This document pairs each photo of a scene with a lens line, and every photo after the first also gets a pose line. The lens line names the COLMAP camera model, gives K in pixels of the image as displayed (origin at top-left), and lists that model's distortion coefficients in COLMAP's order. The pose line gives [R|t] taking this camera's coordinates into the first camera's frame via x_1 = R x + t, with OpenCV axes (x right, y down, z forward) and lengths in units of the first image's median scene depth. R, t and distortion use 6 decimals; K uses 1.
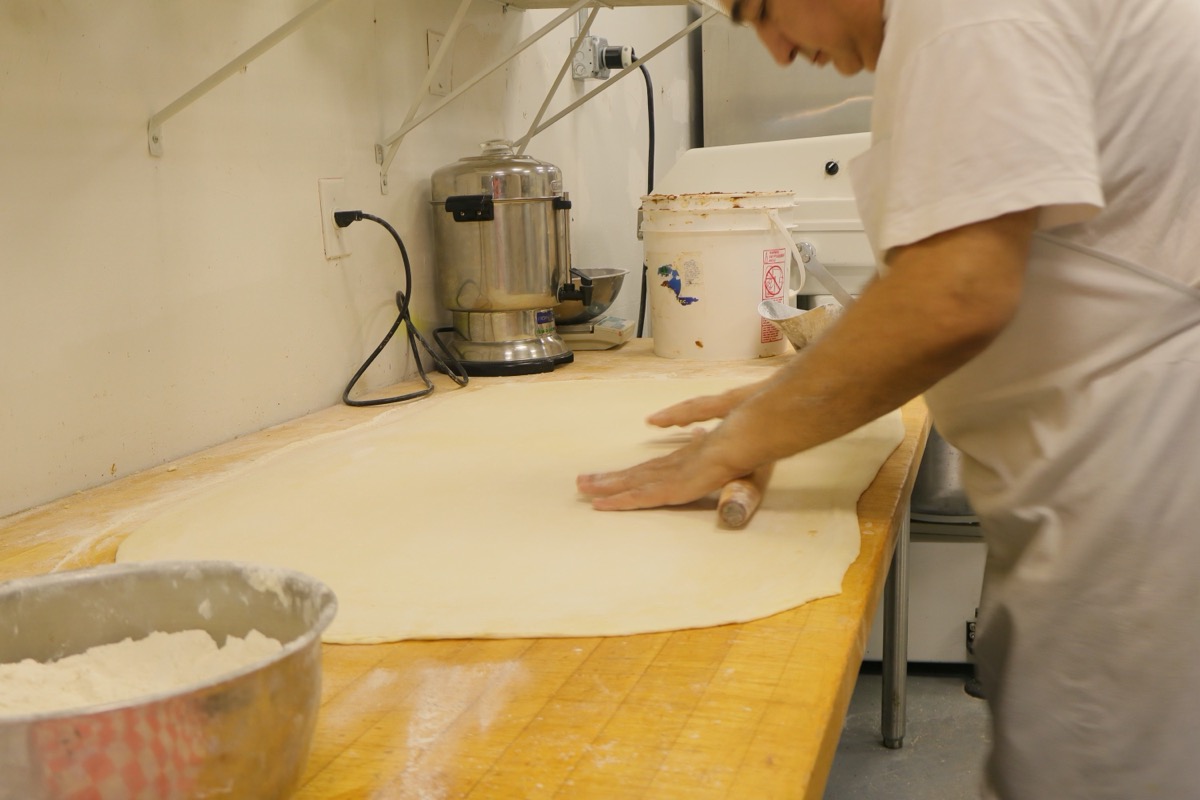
lens RADIAL K [[1276.7, 0, 600.3], [0, 1276.7, 396.3], [0, 0, 1]] dist [0.012770, 0.000000]
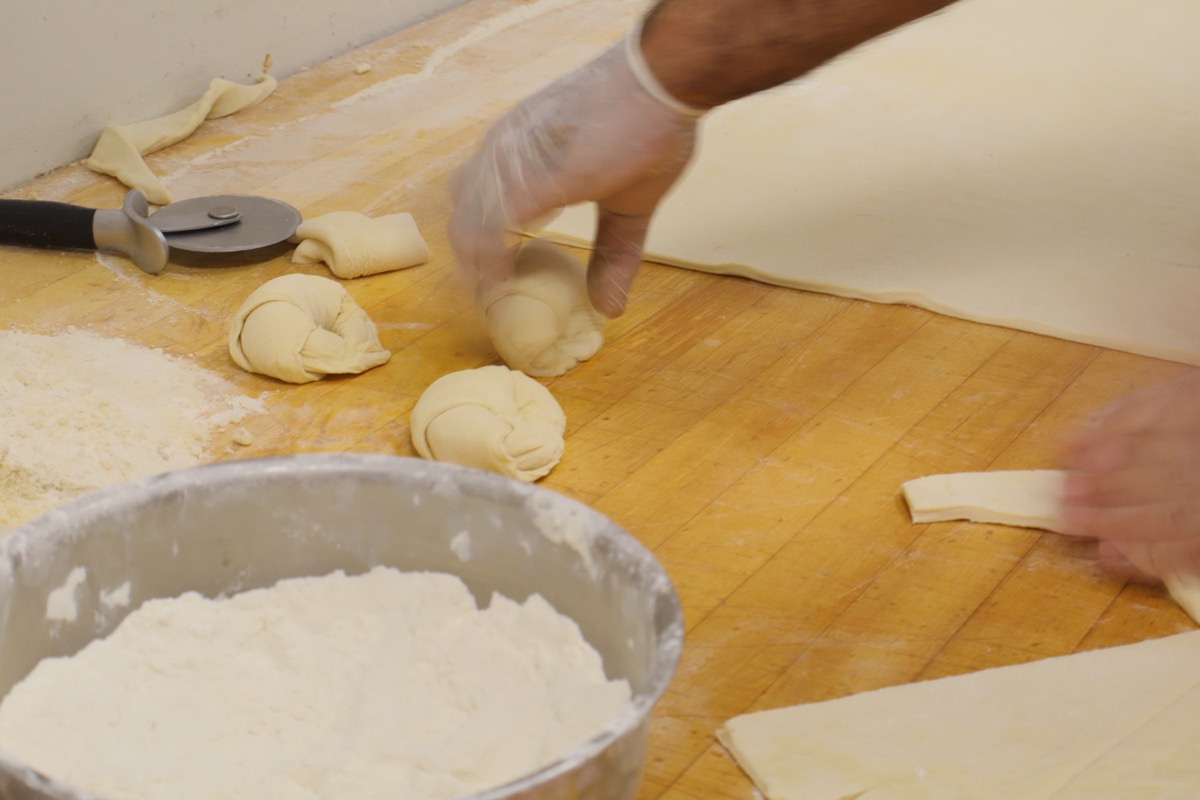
lens RADIAL K [[2434.1, 0, 598.8], [0, 2434.1, 400.7], [0, 0, 1]] dist [0.045208, 0.000000]
pose [[0.975057, 0.135132, -0.176074, -0.048623], [-0.082183, 0.956724, 0.279152, -0.233190], [0.206177, -0.257719, 0.943966, -0.072073]]
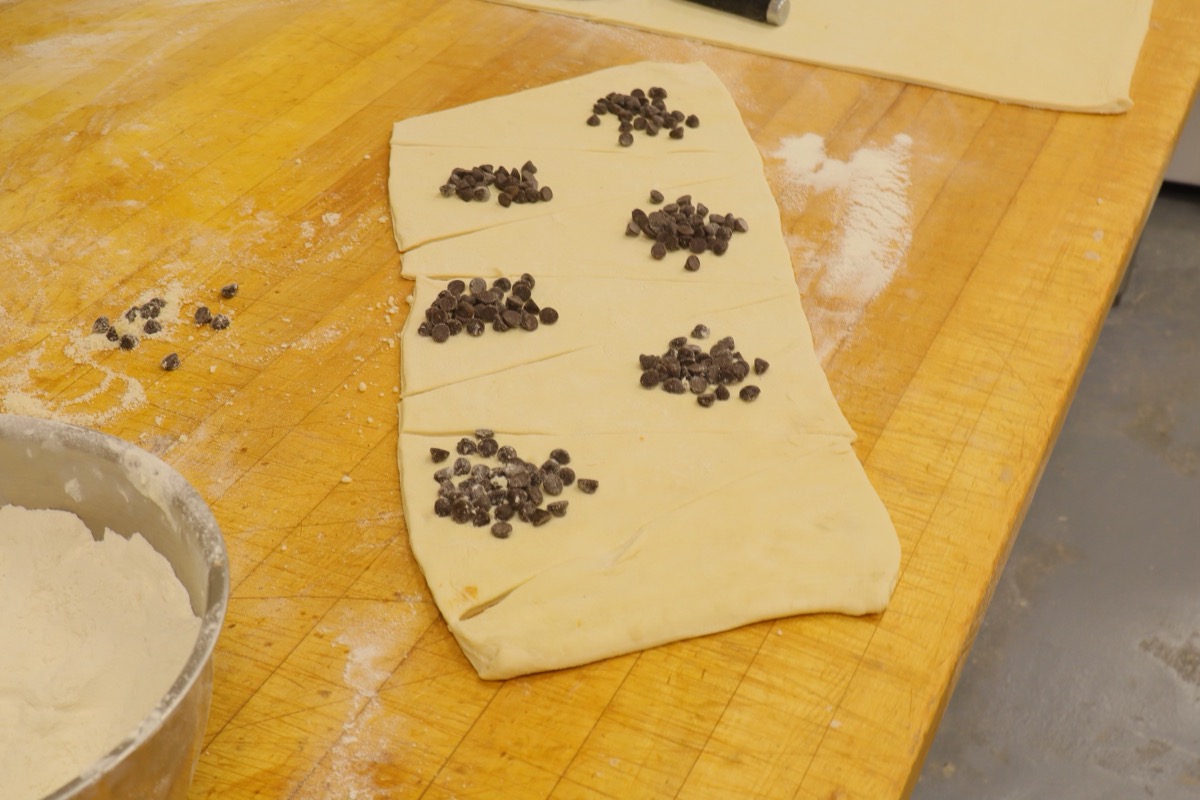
lens RADIAL K [[1634.0, 0, 602.2], [0, 1634.0, 399.5], [0, 0, 1]] dist [0.019707, 0.000000]
pose [[0.988881, 0.128508, -0.074833, 0.042312], [-0.081105, 0.887854, 0.452921, -0.314216], [0.124645, -0.441816, 0.888405, 0.254964]]
